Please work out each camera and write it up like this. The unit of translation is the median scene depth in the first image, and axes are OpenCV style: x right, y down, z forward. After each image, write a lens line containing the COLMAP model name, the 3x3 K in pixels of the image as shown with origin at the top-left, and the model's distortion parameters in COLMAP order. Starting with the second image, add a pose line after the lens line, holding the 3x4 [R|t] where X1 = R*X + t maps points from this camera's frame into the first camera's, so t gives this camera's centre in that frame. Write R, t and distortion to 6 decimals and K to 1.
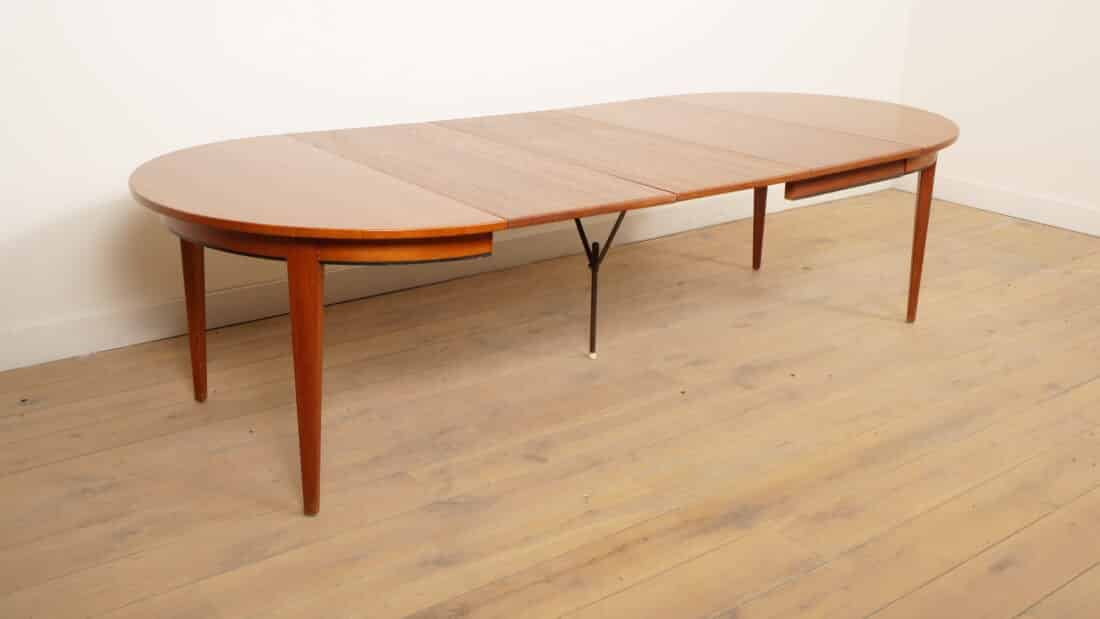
lens RADIAL K [[1040.3, 0, 554.1], [0, 1040.3, 251.1], [0, 0, 1]] dist [0.038832, -0.030004]
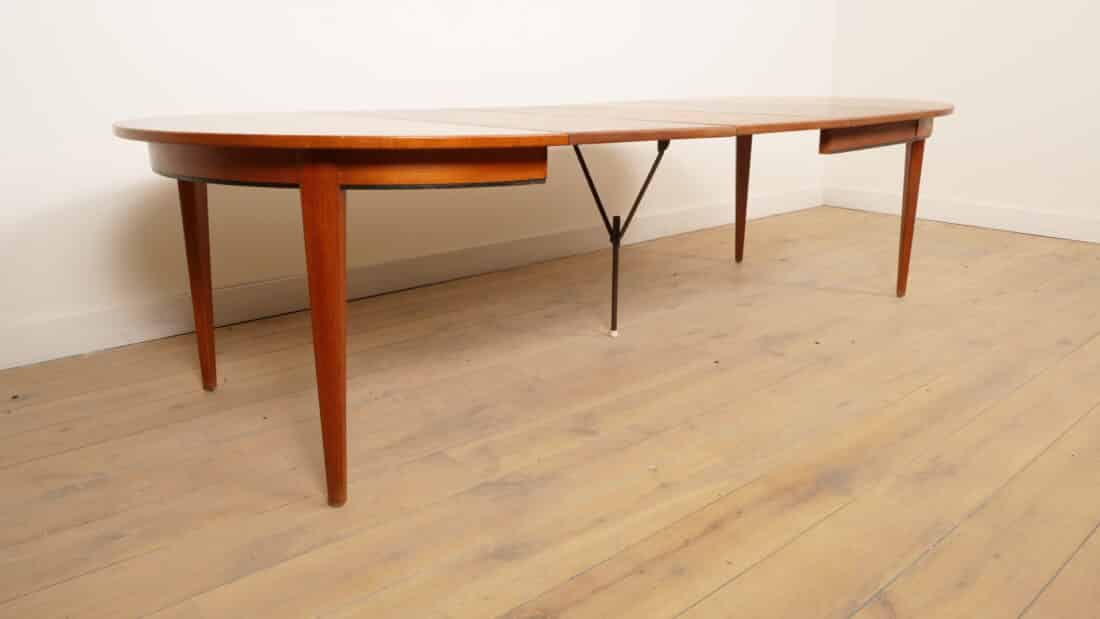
lens RADIAL K [[780.9, 0, 550.1], [0, 780.9, 272.5], [0, 0, 1]] dist [-0.001856, -0.000925]
pose [[0.997630, -0.035843, 0.058730, -0.083193], [0.038310, 0.998407, -0.041421, 0.088535], [-0.057152, 0.043573, 0.997414, 0.320953]]
